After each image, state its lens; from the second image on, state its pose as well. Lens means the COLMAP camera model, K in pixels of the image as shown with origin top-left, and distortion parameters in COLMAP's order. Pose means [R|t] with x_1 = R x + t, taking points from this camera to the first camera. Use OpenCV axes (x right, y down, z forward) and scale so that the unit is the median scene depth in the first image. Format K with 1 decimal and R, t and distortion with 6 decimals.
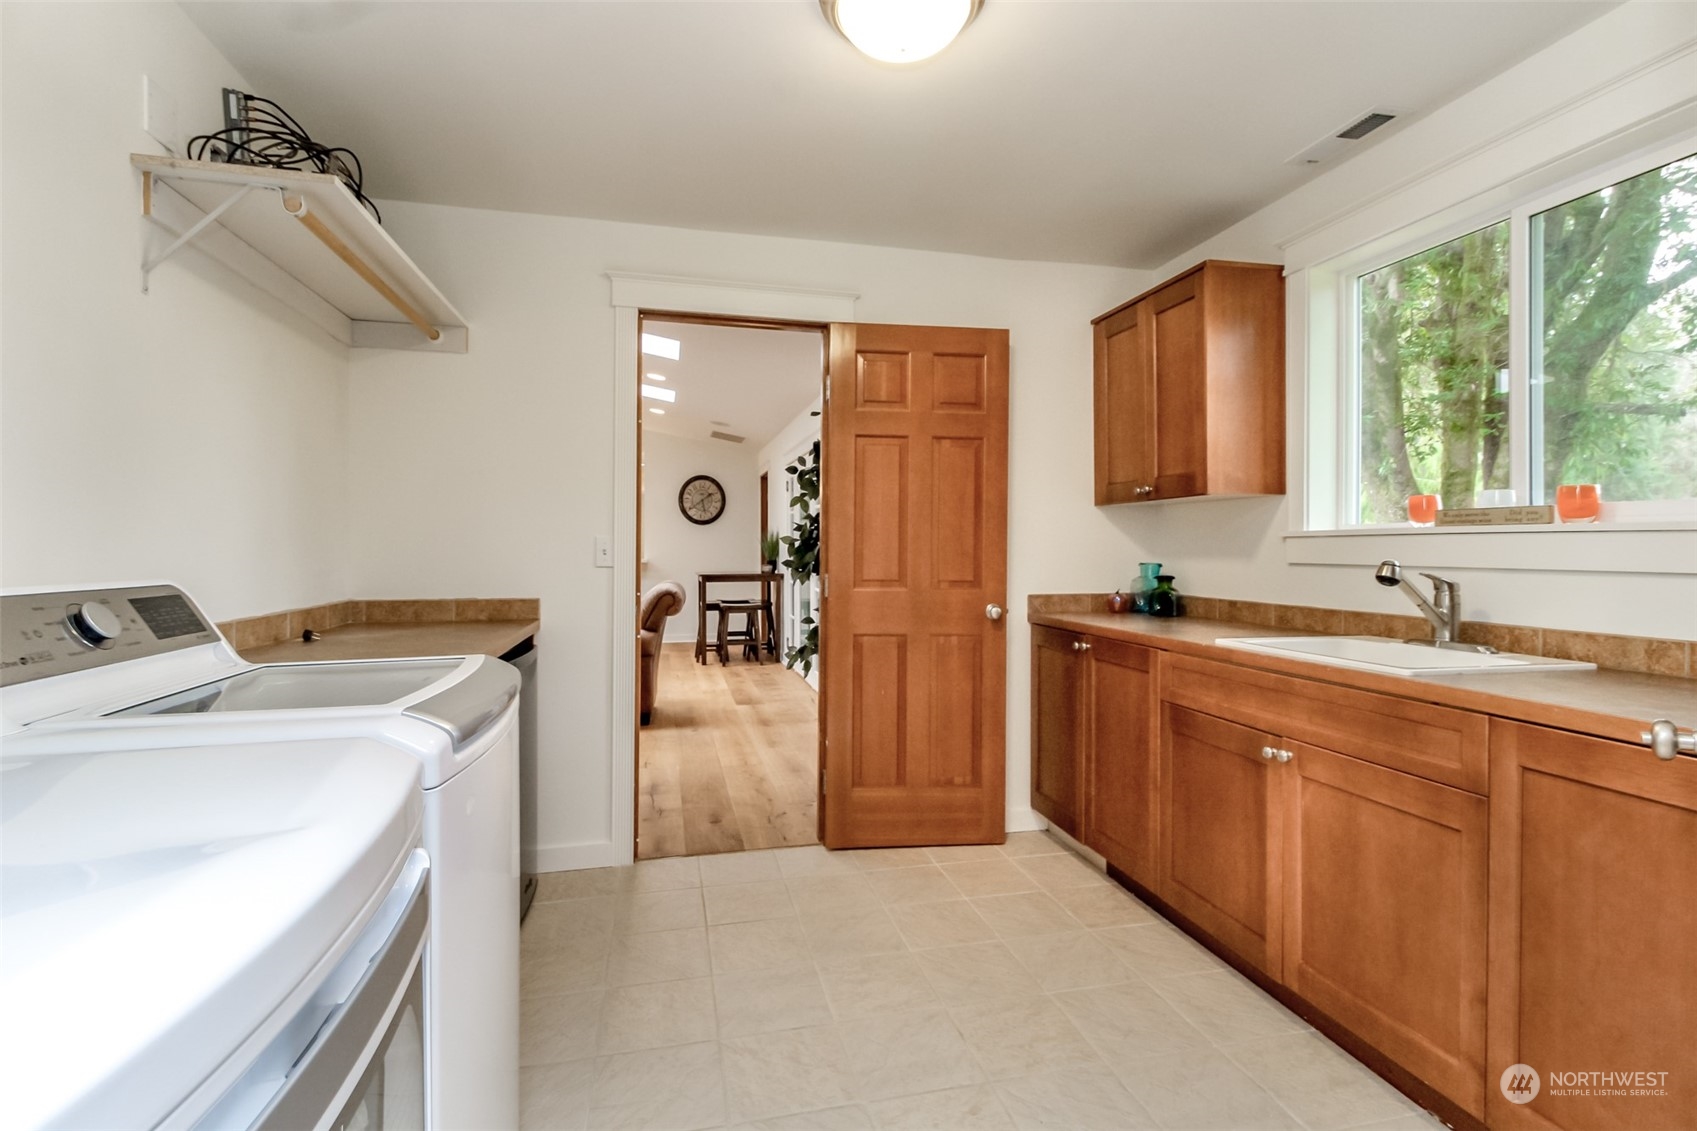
lens RADIAL K [[777.8, 0, 850.7], [0, 777.8, 558.1], [0, 0, 1]] dist [0.020488, -0.002786]
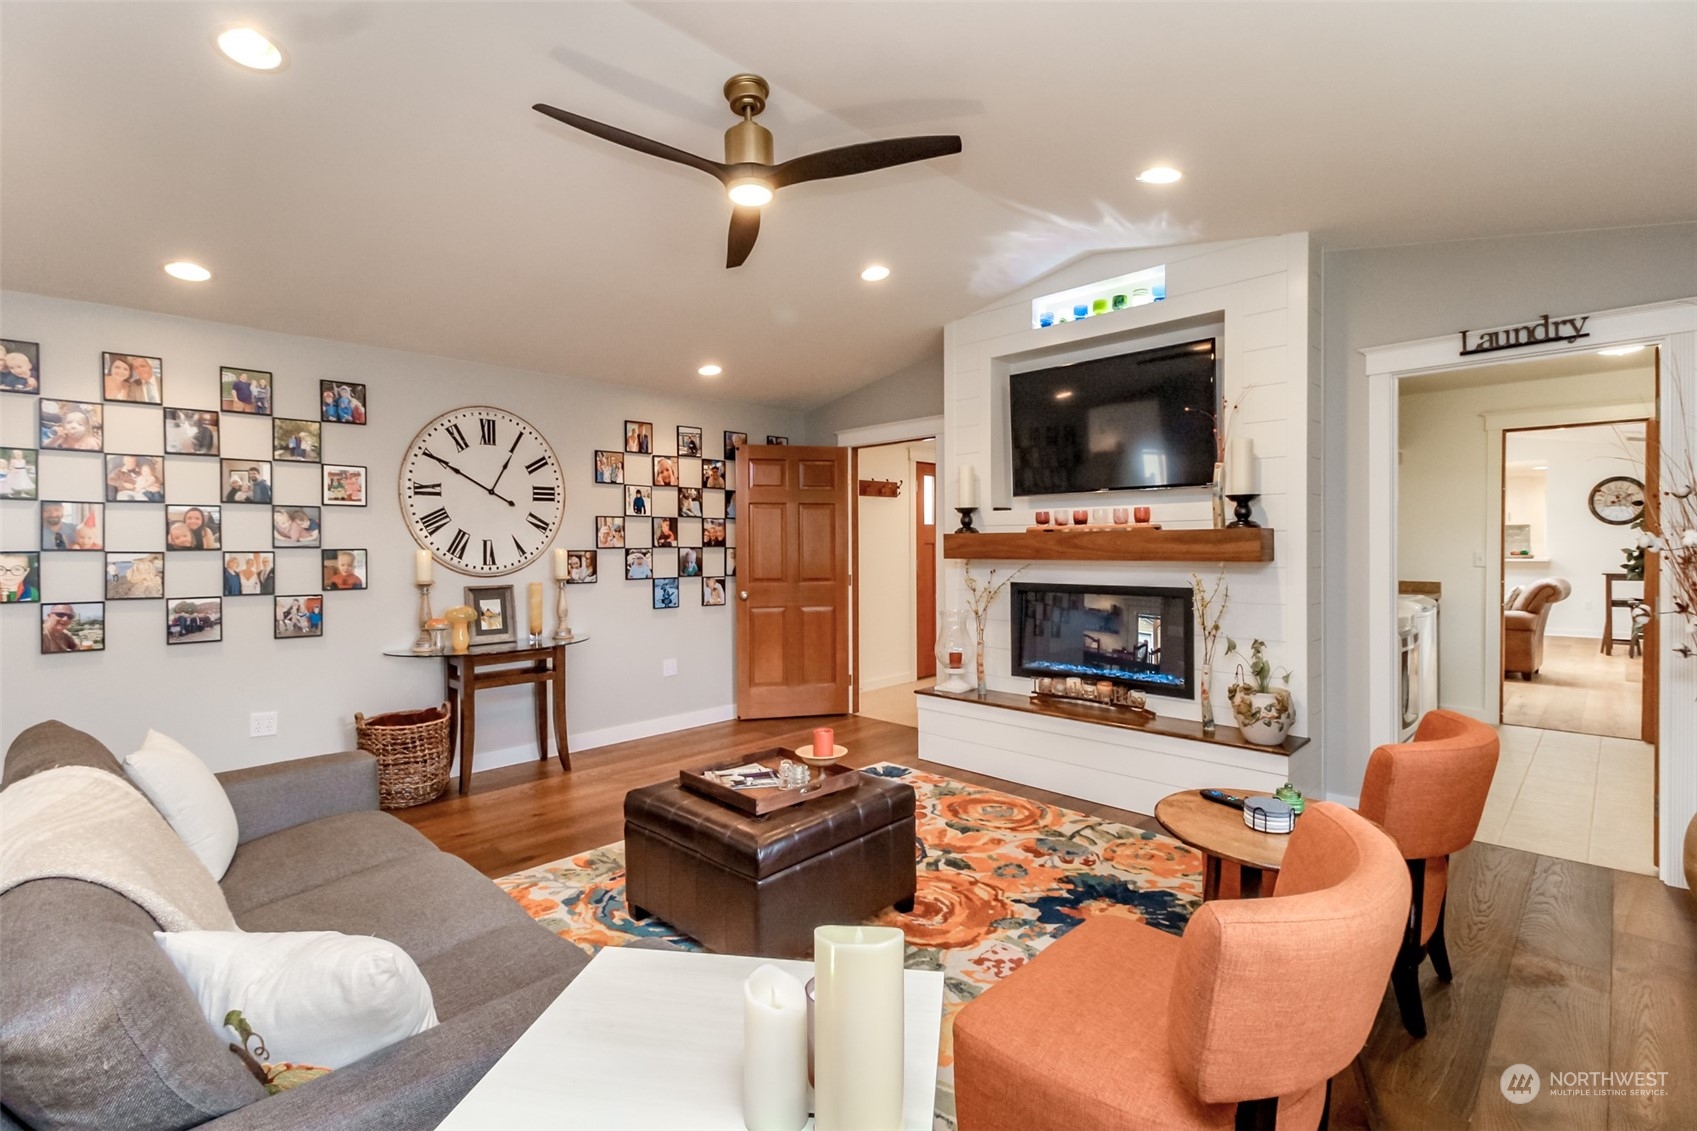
lens RADIAL K [[777.8, 0, 863.0], [0, 777.8, 559.6], [0, 0, 1]] dist [0.020488, -0.002786]
pose [[0.540037, 0.007468, -0.841608, 0.243797], [0.000057, 0.999960, 0.008910, -0.011693], [0.841641, -0.004859, 0.540016, -0.654280]]
